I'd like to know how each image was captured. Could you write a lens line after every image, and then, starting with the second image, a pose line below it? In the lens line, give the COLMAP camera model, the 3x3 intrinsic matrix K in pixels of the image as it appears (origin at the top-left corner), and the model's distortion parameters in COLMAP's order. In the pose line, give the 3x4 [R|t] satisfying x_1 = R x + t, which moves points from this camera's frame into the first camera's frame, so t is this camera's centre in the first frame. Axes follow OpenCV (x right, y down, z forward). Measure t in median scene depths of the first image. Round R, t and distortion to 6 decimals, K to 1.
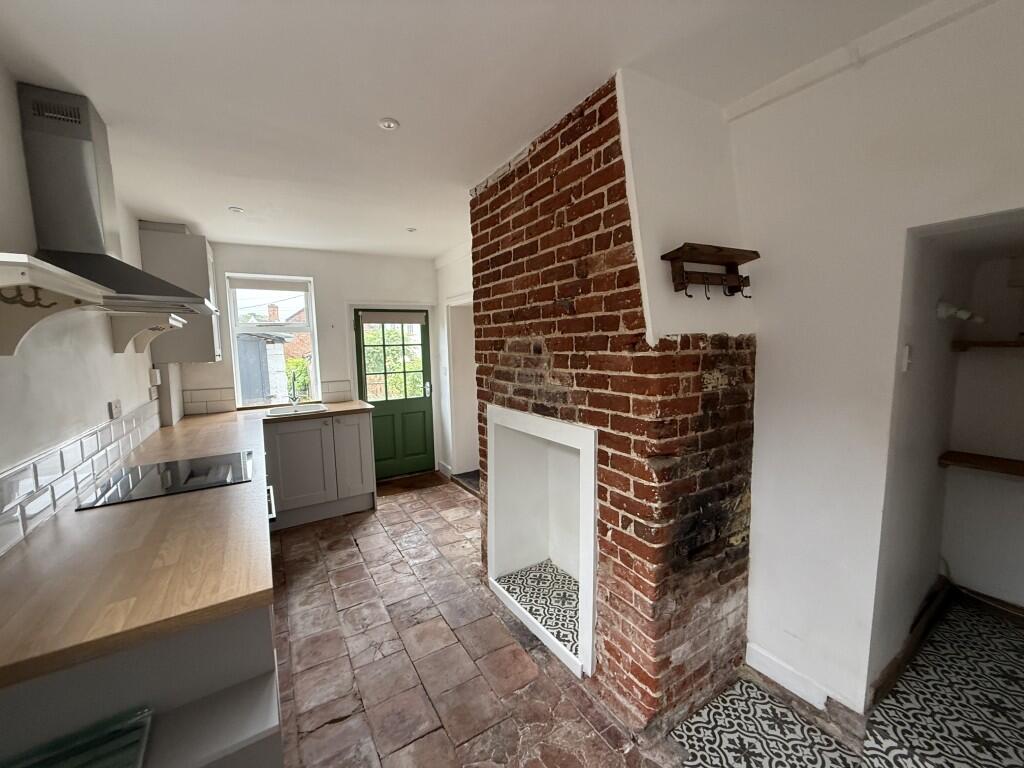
lens RADIAL K [[411.0, 0, 514.0], [0, 411.0, 386.2], [0, 0, 1]] dist [-0.001713, -0.000311]
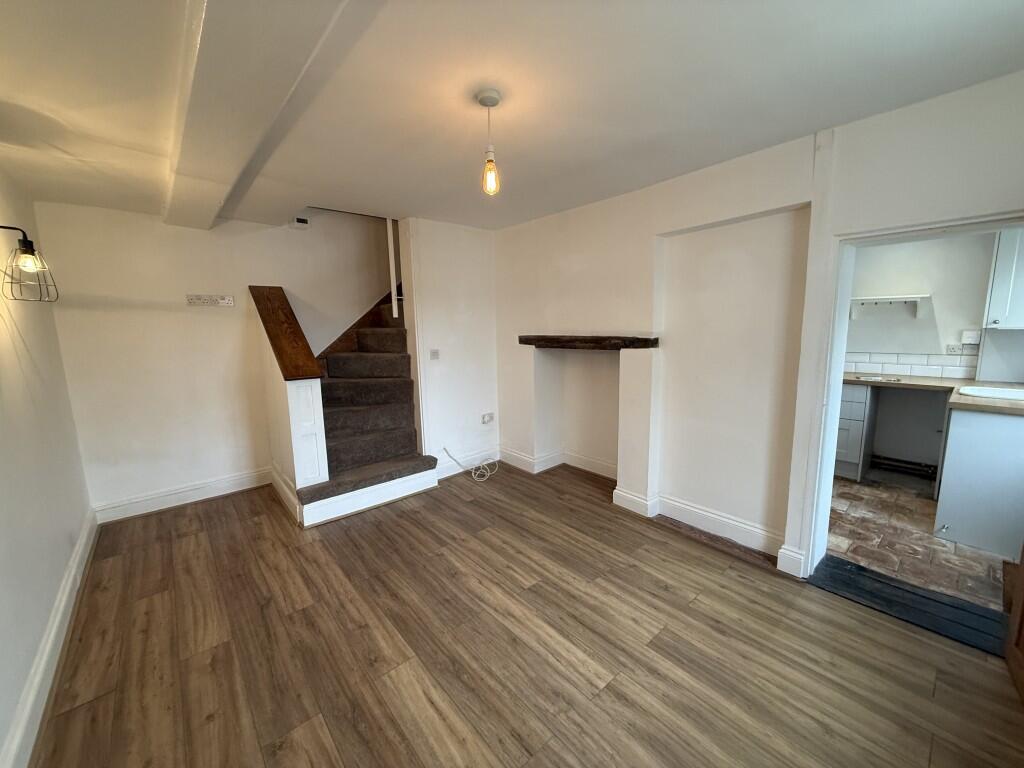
lens RADIAL K [[411.0, 0, 514.0], [0, 411.0, 386.2], [0, 0, 1]] dist [-0.001713, -0.000311]
pose [[-0.987015, 0.061658, -0.148326, 0.899115], [0.021929, 0.966472, 0.255833, -0.303139], [0.159127, 0.249258, -0.955274, 2.624316]]
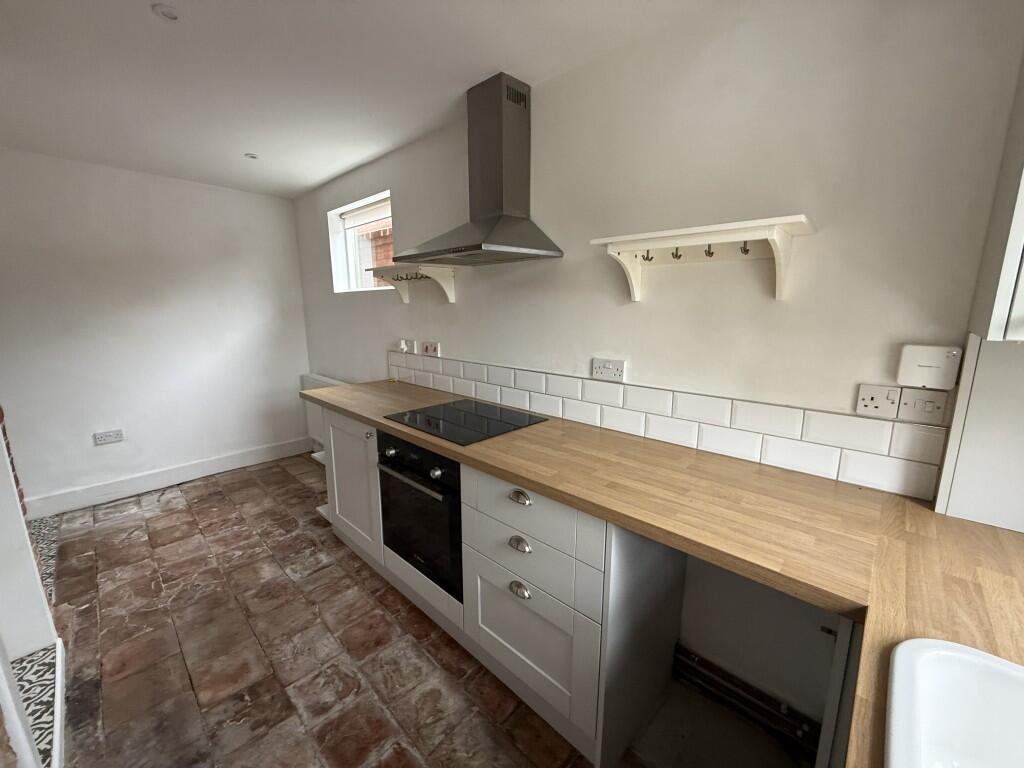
lens RADIAL K [[411.0, 0, 514.0], [0, 411.0, 386.2], [0, 0, 1]] dist [-0.001713, -0.000311]
pose [[-0.967020, 0.062704, -0.246862, -0.550397], [-0.012745, 0.956095, 0.292779, -0.149942], [0.254383, 0.286270, -0.923764, 1.639359]]
